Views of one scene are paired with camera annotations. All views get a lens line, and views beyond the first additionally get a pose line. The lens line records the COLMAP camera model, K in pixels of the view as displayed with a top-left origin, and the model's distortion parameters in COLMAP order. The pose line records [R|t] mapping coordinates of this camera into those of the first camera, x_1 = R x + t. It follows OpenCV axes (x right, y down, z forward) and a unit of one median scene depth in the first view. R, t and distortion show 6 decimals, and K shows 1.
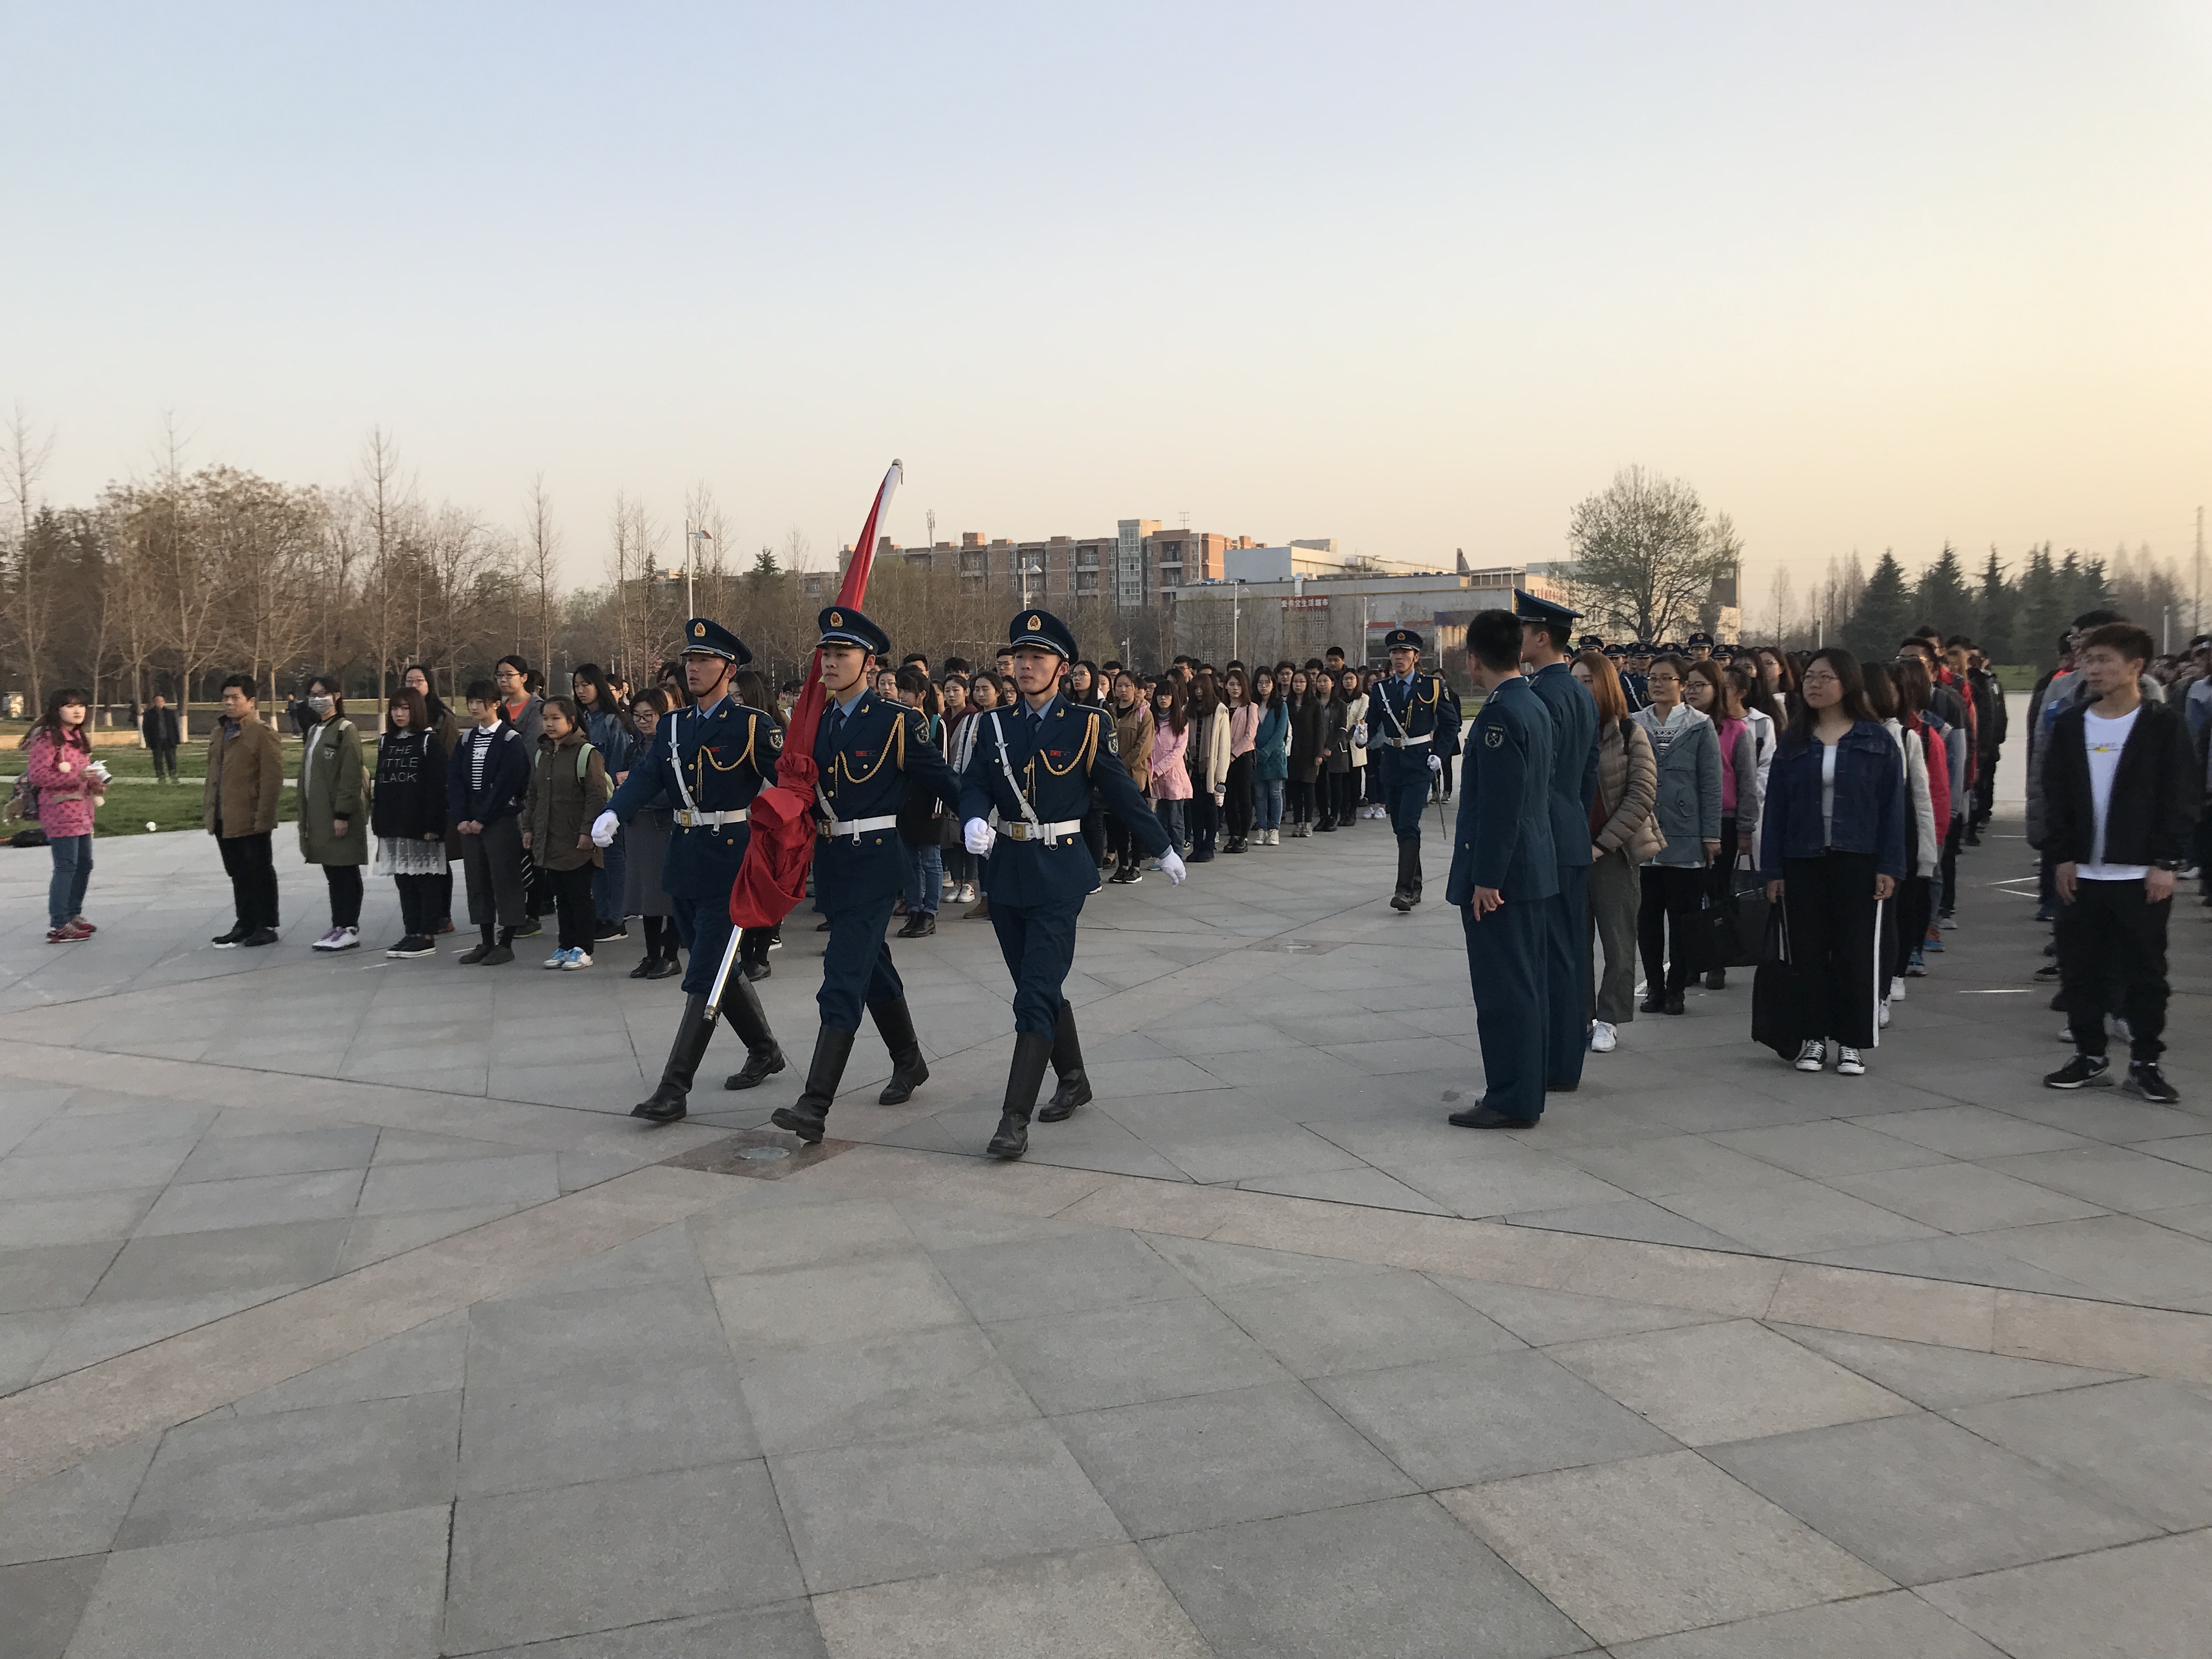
lens RADIAL K [[1765.8, 0, 1102.3], [0, 1765.8, 827.7], [0, 0, 1]] dist [0.006430, 0.004882]
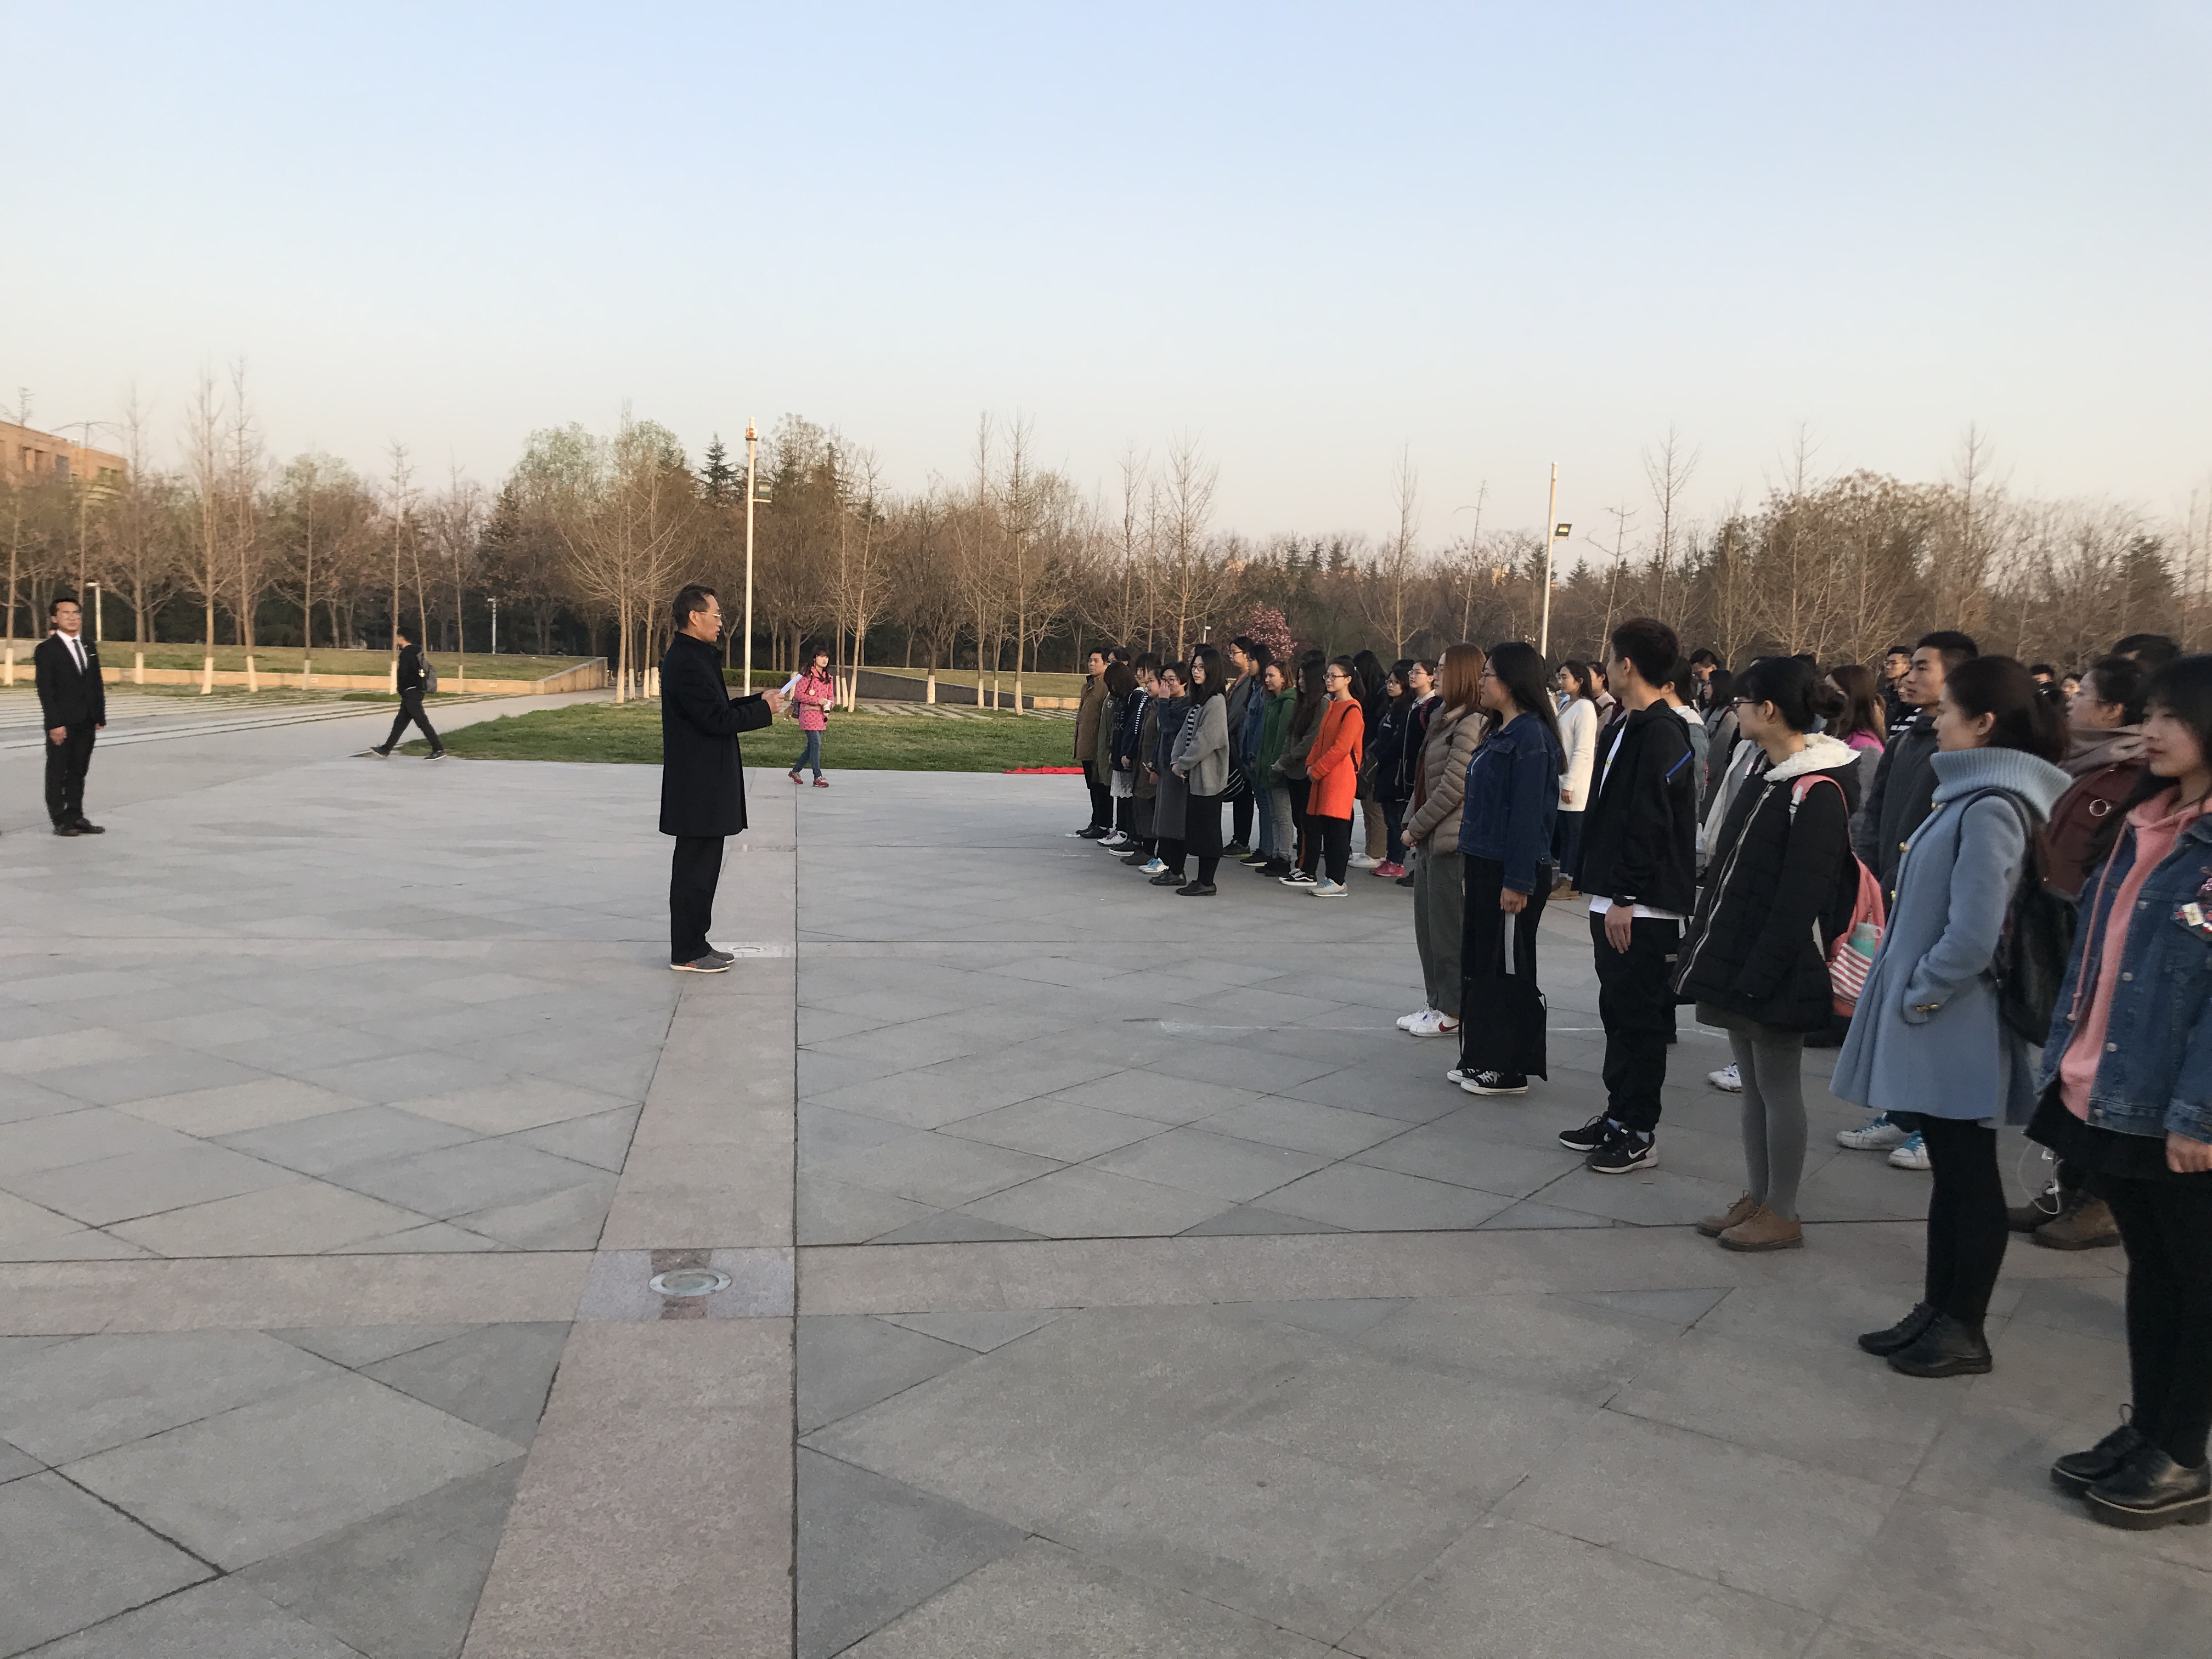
lens RADIAL K [[1765.8, 0, 1098.1], [0, 1765.8, 830.5], [0, 0, 1]] dist [0.006430, 0.004882]
pose [[0.617217, 0.105953, -0.779627, 0.417118], [-0.105290, 0.993101, 0.051609, -0.010124], [0.779717, 0.050233, 0.624114, 0.105675]]
